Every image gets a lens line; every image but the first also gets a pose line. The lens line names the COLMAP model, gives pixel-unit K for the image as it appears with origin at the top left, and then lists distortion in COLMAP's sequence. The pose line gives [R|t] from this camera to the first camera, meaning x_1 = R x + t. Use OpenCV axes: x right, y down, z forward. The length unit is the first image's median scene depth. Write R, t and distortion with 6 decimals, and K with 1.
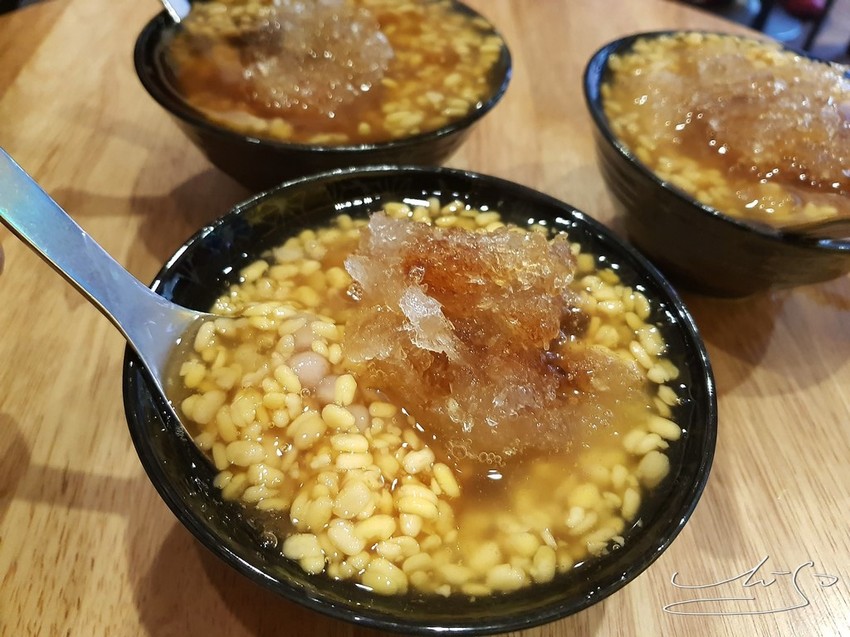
lens RADIAL K [[699.9, 0, 425.0], [0, 699.9, 318.5], [0, 0, 1]] dist [-0.044455, -0.008901]
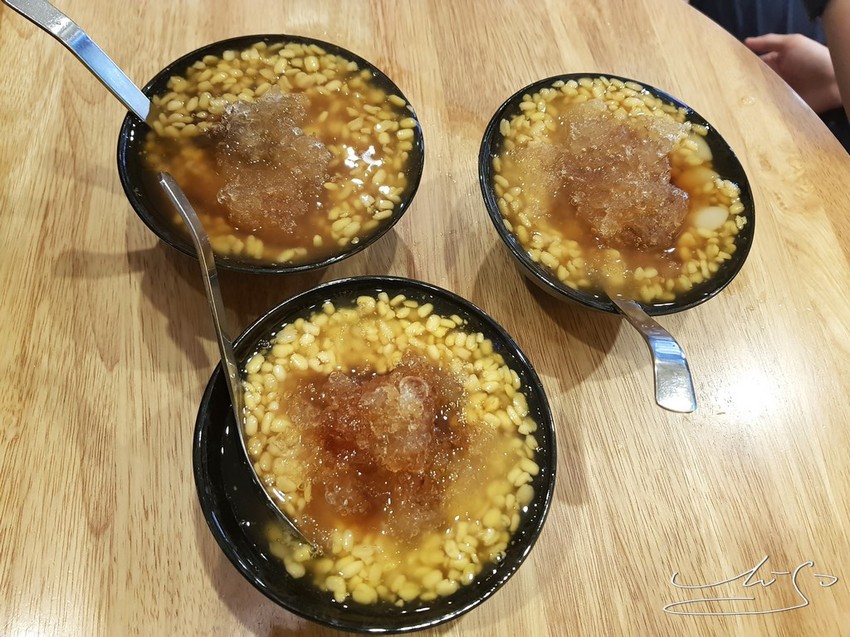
lens RADIAL K [[653.8, 0, 425.0], [0, 653.8, 318.5], [0, 0, 1]] dist [0.092904, -0.189914]
pose [[0.993419, -0.091139, 0.069372, 0.017408], [0.067492, 0.955144, 0.288347, -0.462633], [-0.092540, -0.281767, 0.955010, -0.270343]]
